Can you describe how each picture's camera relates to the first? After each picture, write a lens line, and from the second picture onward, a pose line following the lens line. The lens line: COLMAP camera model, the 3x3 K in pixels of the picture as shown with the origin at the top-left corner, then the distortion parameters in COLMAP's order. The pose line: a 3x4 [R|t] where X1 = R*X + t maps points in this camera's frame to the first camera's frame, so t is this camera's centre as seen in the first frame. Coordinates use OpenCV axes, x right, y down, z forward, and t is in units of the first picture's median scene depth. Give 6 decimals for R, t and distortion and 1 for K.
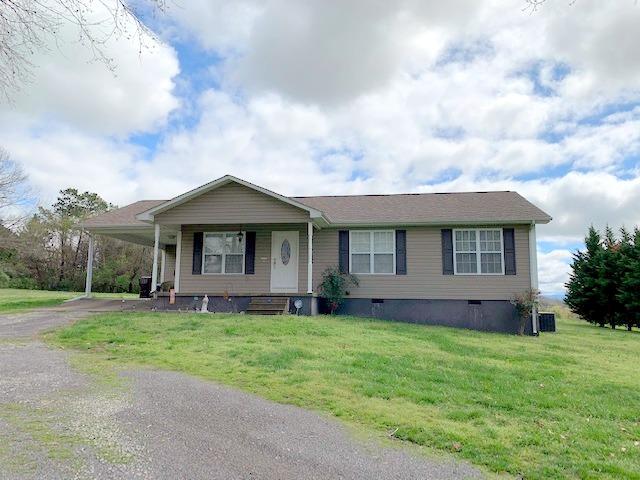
lens RADIAL K [[494.7, 0, 318.2], [0, 494.7, 232.9], [0, 0, 1]] dist [0.065812, -0.061110]
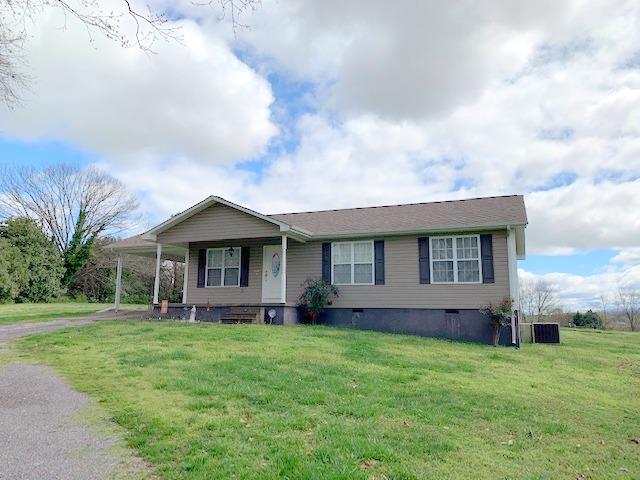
lens RADIAL K [[494.7, 0, 318.2], [0, 494.7, 232.9], [0, 0, 1]] dist [0.065812, -0.061110]
pose [[0.972528, -0.039669, -0.229379, 0.278438], [0.032349, 0.998843, -0.035589, 0.011312], [0.230526, 0.027191, 0.972686, -0.011403]]
